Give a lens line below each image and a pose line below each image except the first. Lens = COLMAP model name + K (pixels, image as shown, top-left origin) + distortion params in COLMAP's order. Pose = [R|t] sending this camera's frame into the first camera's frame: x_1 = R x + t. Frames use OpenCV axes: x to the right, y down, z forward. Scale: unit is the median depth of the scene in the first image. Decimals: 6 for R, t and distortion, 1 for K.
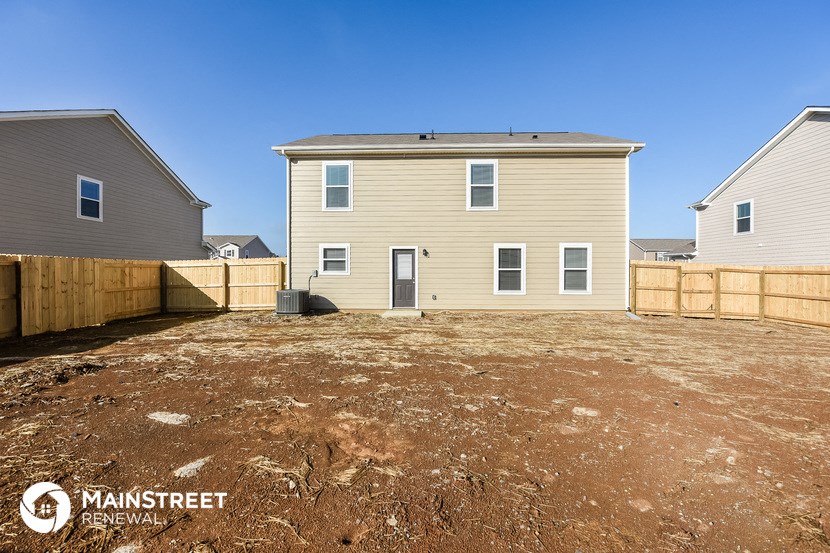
lens RADIAL K [[330.6, 0, 415.0], [0, 330.6, 276.5], [0, 0, 1]] dist [-0.000434, -0.000130]
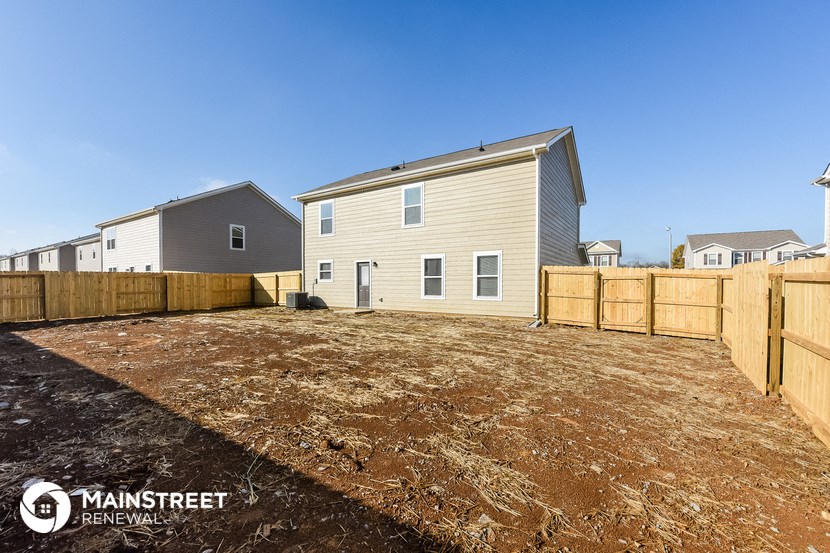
lens RADIAL K [[331.2, 0, 415.0], [0, 331.2, 287.9], [0, 0, 1]] dist [-0.000158, -0.000052]
pose [[0.862879, 0.007984, -0.505347, 0.795782], [-0.000721, 0.999894, 0.014566, -0.000851], [0.505410, -0.012204, 0.862793, -0.020932]]
